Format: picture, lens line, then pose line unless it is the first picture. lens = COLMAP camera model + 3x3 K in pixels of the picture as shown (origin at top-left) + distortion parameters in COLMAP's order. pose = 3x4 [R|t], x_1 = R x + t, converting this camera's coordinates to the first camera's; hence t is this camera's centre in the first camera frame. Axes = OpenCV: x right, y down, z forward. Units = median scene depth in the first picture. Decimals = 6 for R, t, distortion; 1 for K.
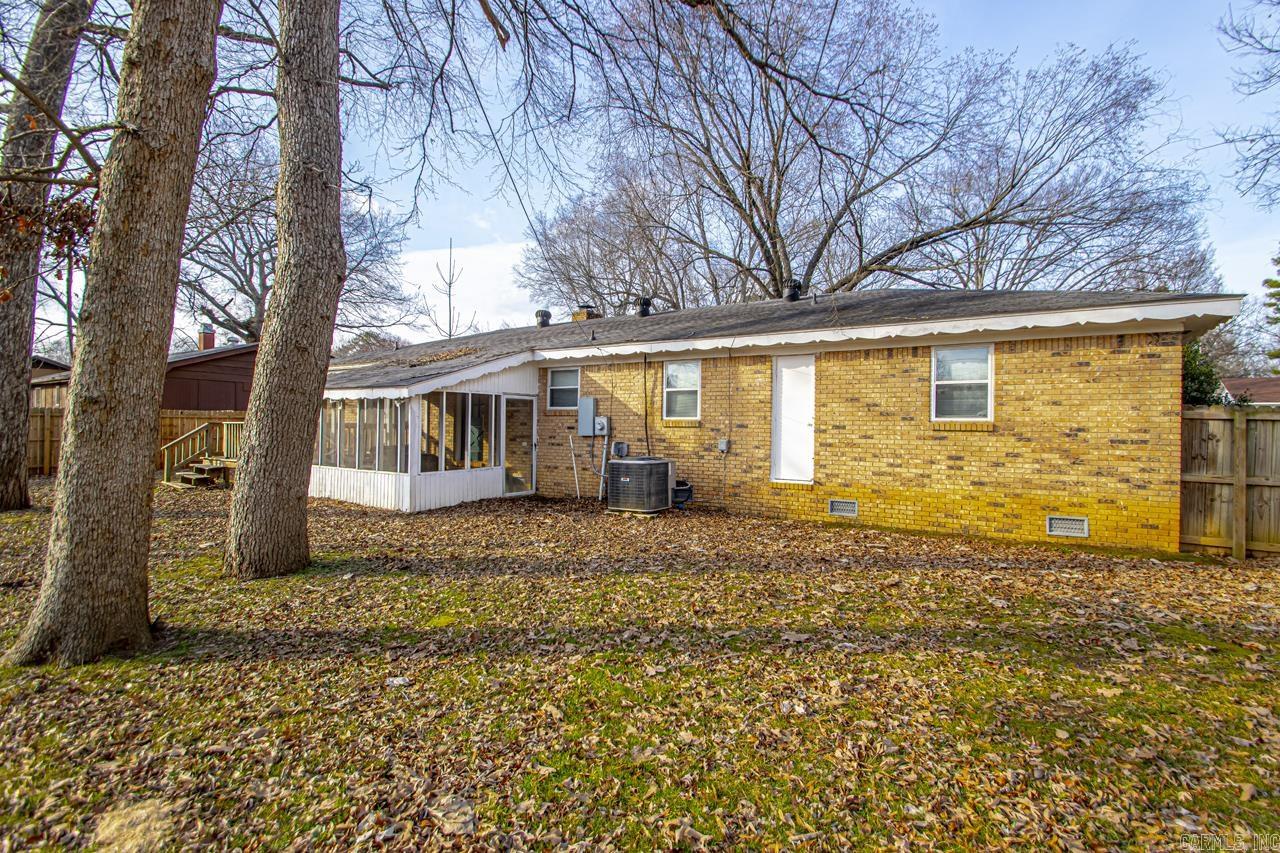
lens RADIAL K [[595.9, 0, 649.0], [0, 595.9, 424.1], [0, 0, 1]] dist [0.020419, -0.018796]
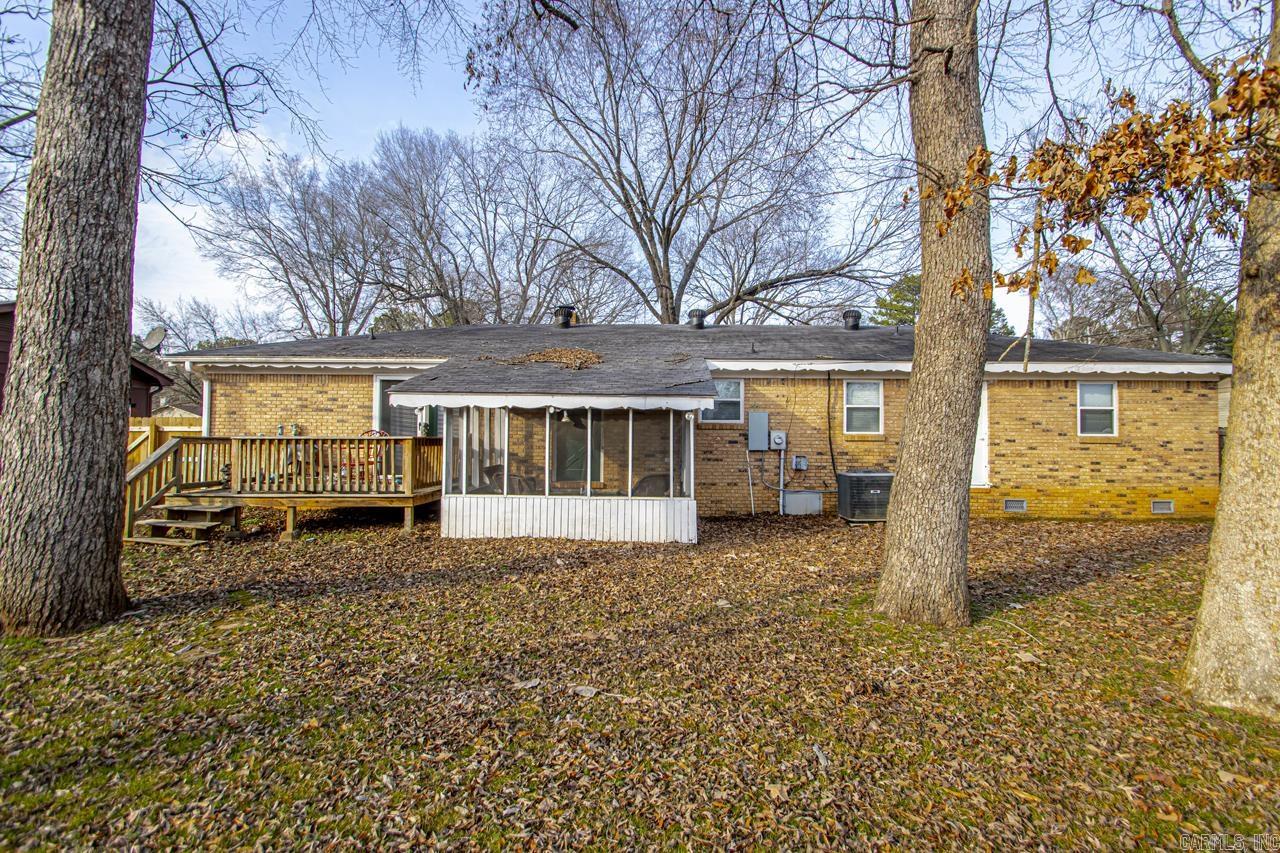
lens RADIAL K [[595.9, 0, 649.0], [0, 595.9, 424.1], [0, 0, 1]] dist [0.020419, -0.018796]
pose [[0.856916, 0.005594, 0.515425, -1.007426], [0.000566, 0.999930, -0.011794, -0.016226], [-0.515455, 0.010398, 0.856853, 0.327741]]
